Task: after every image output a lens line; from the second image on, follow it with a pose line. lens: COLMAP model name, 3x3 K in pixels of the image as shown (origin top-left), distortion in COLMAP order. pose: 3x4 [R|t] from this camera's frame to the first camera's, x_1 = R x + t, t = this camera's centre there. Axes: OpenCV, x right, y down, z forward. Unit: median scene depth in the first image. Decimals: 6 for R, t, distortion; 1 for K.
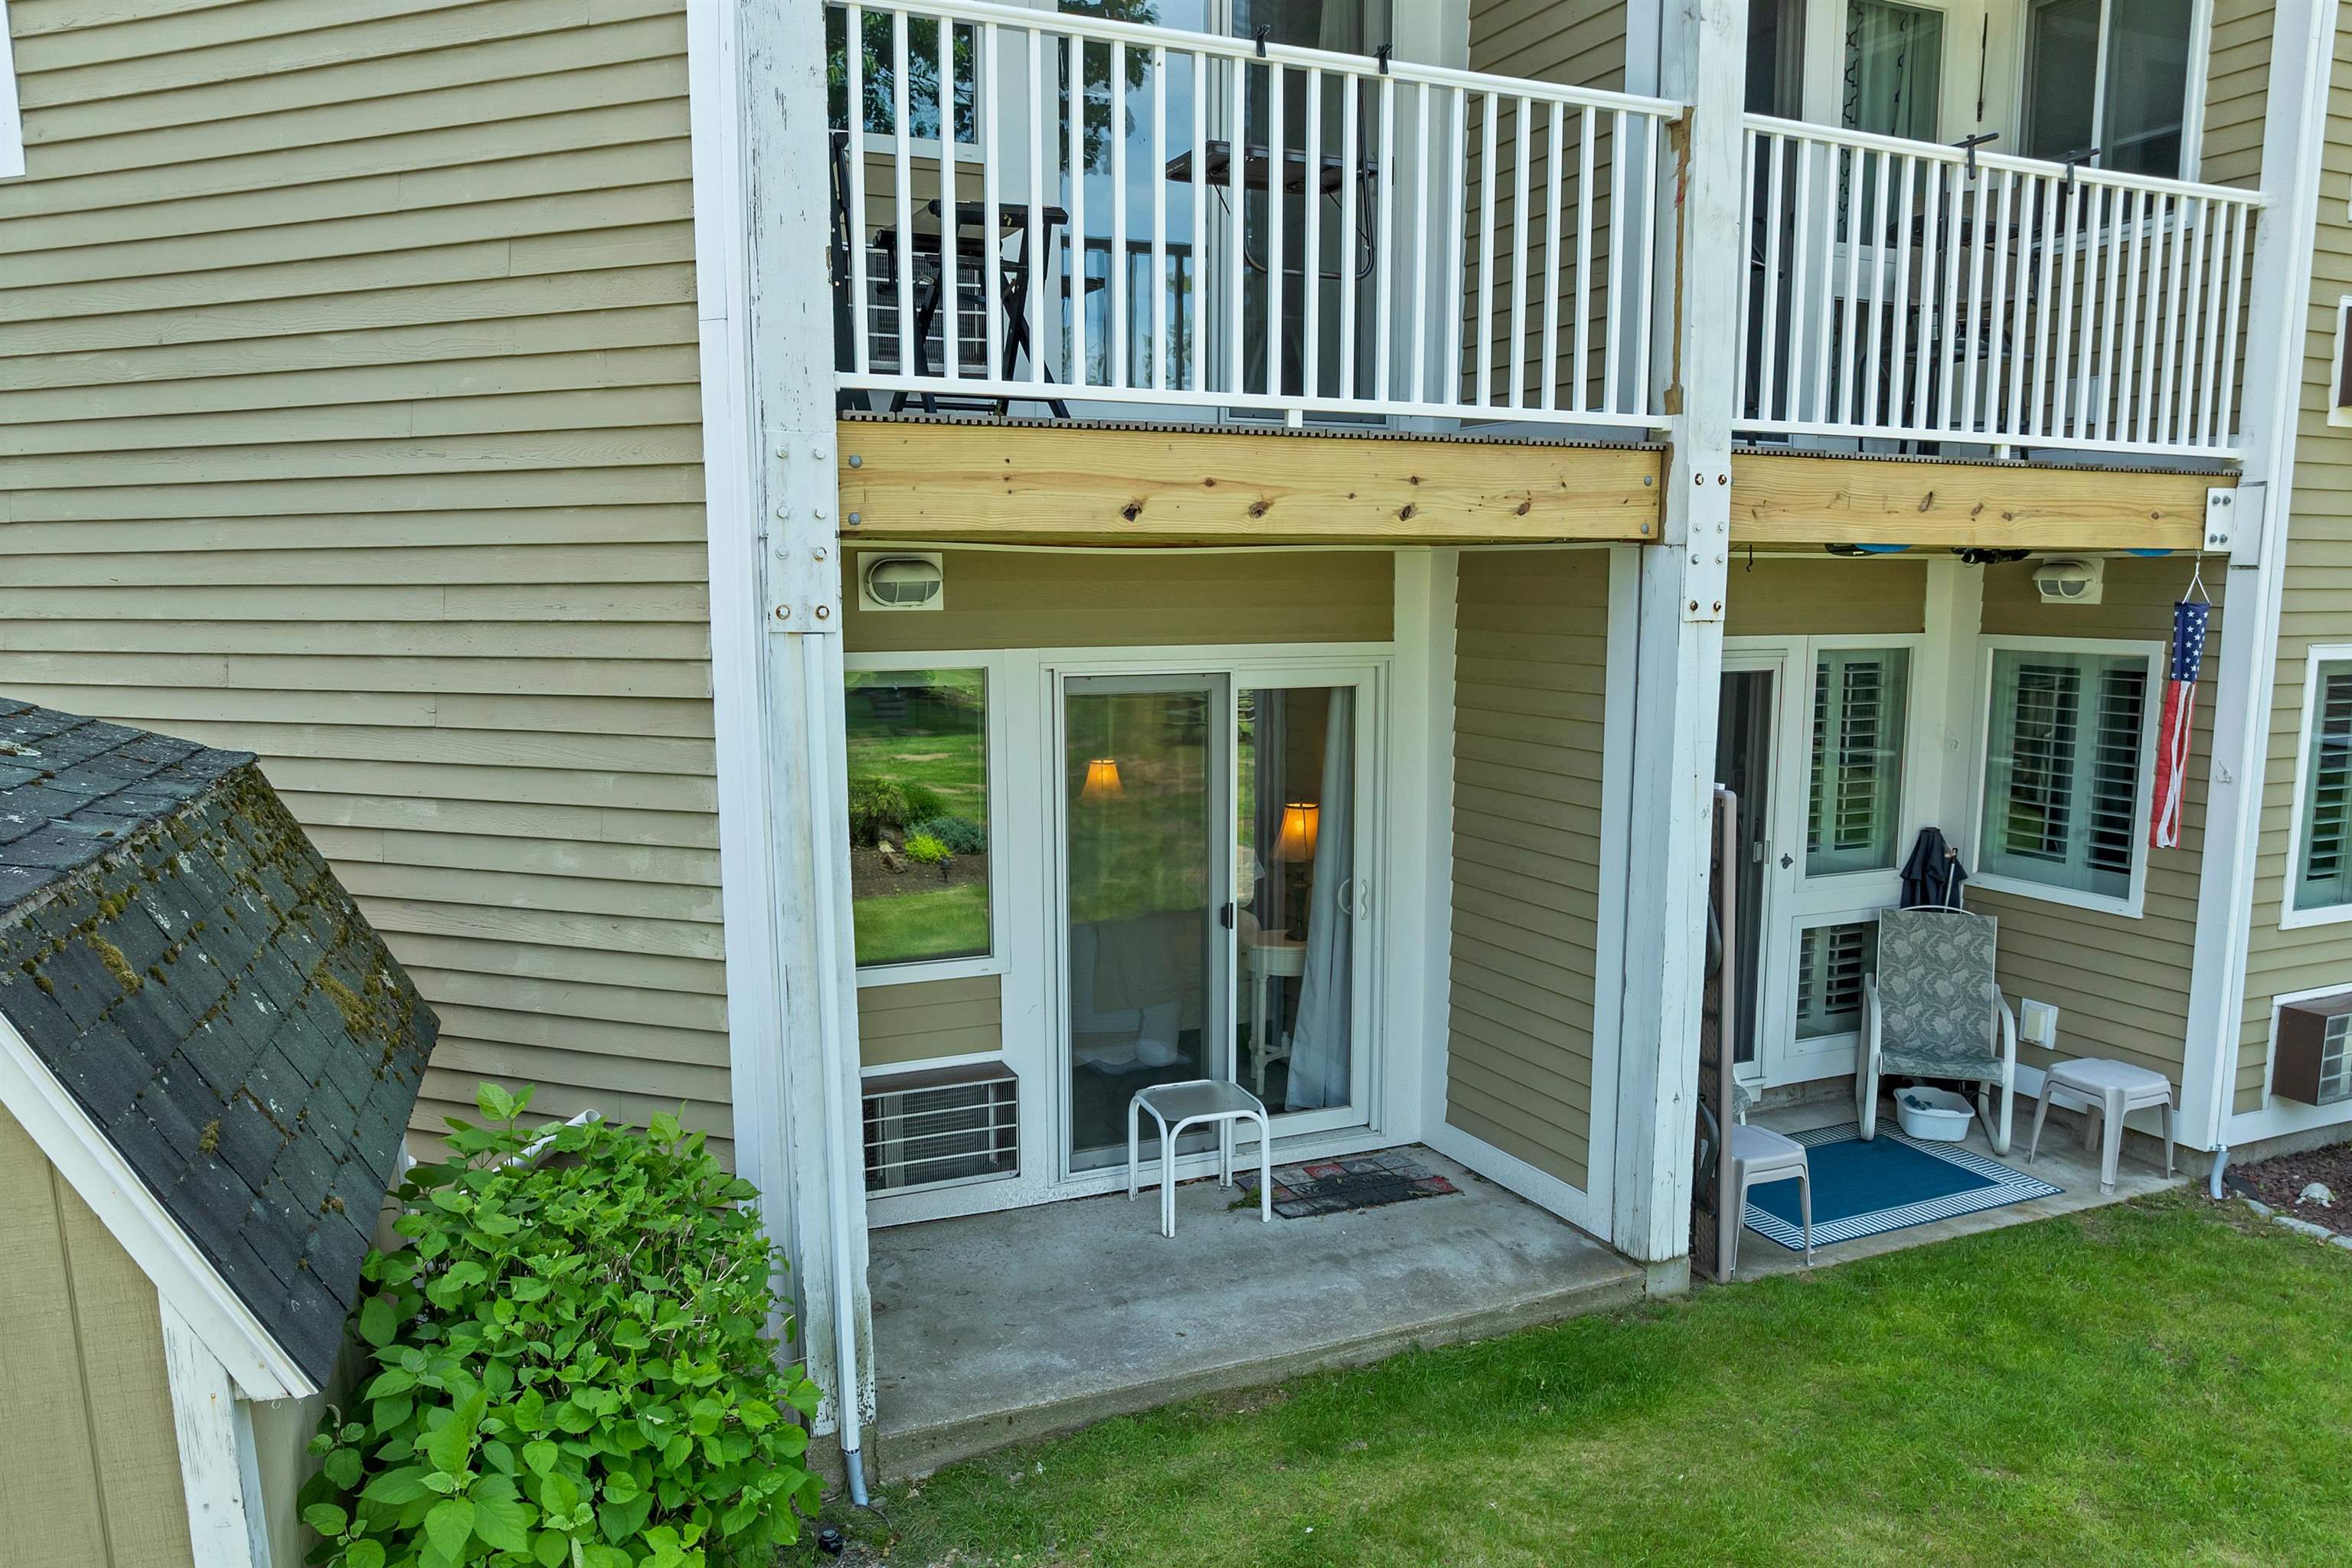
lens RADIAL K [[1712.1, 0, 1188.8], [0, 1712.1, 840.8], [0, 0, 1]] dist [-0.041865, 0.002283]
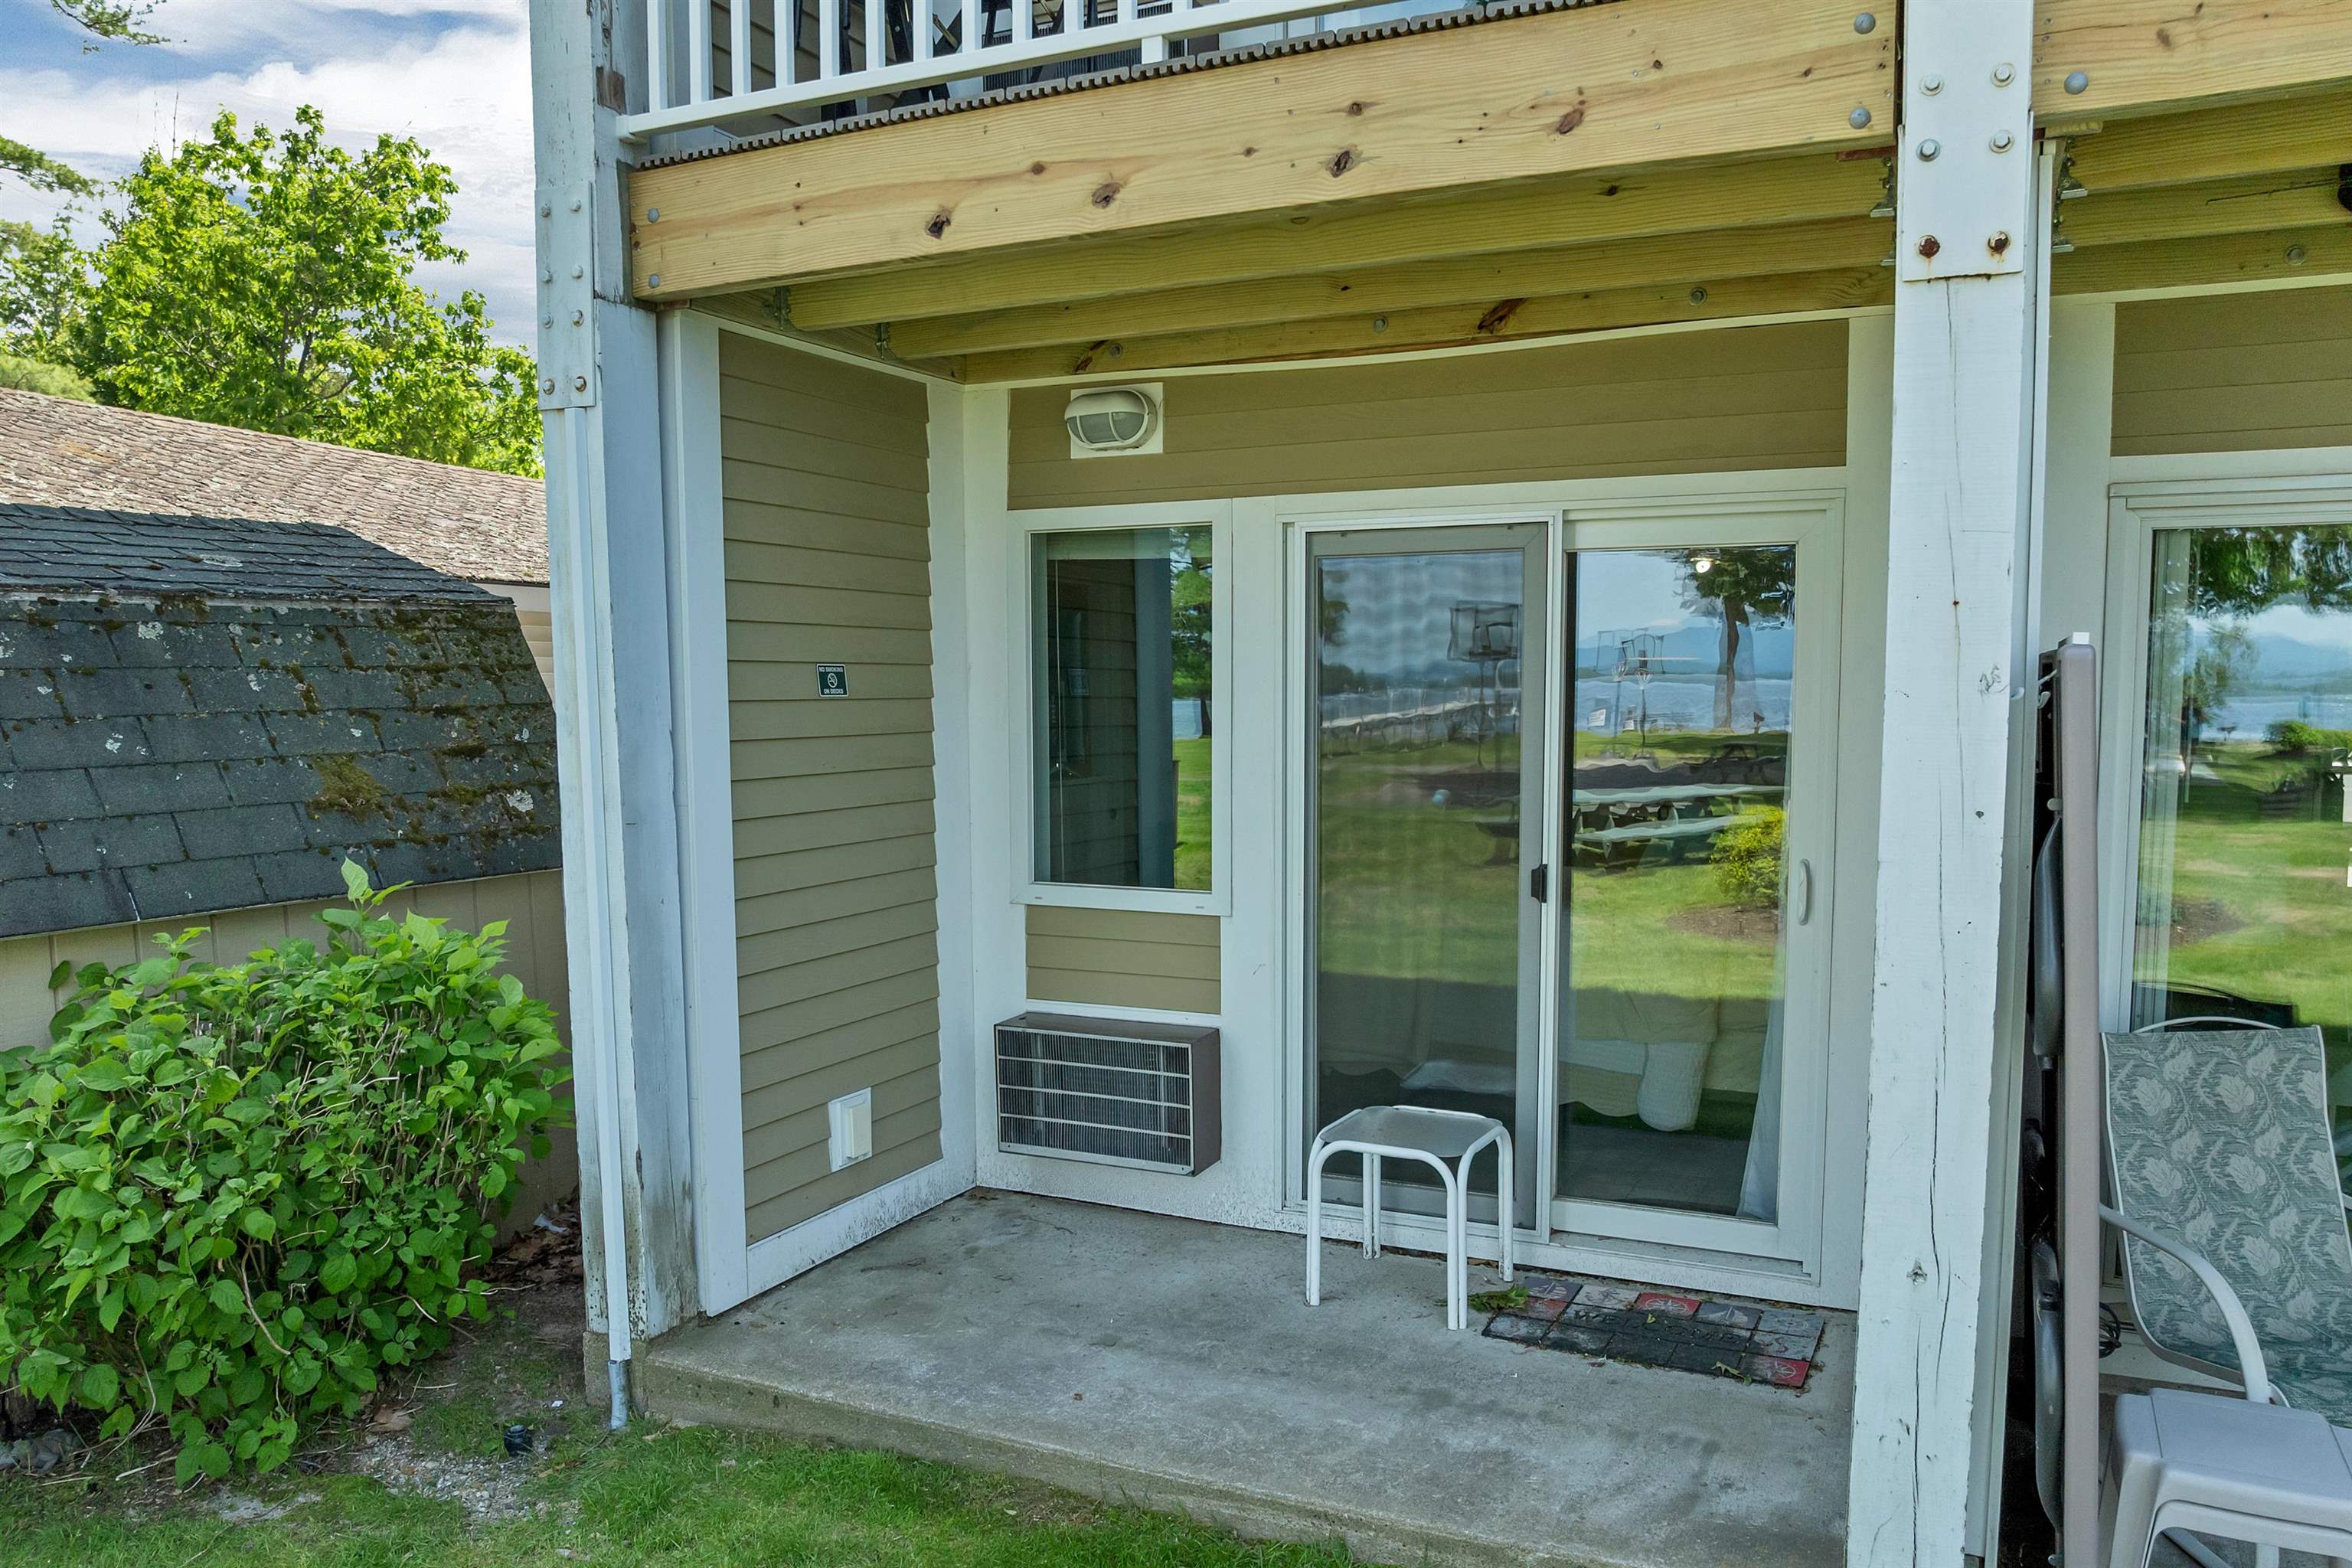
lens RADIAL K [[1712.1, 0, 1188.8], [0, 1712.1, 840.8], [0, 0, 1]] dist [-0.041865, 0.002283]
pose [[0.645646, 0.066950, -0.760696, 0.553526], [-0.115393, 0.993264, -0.010522, 0.062202], [0.754868, 0.094573, 0.649023, 0.557575]]
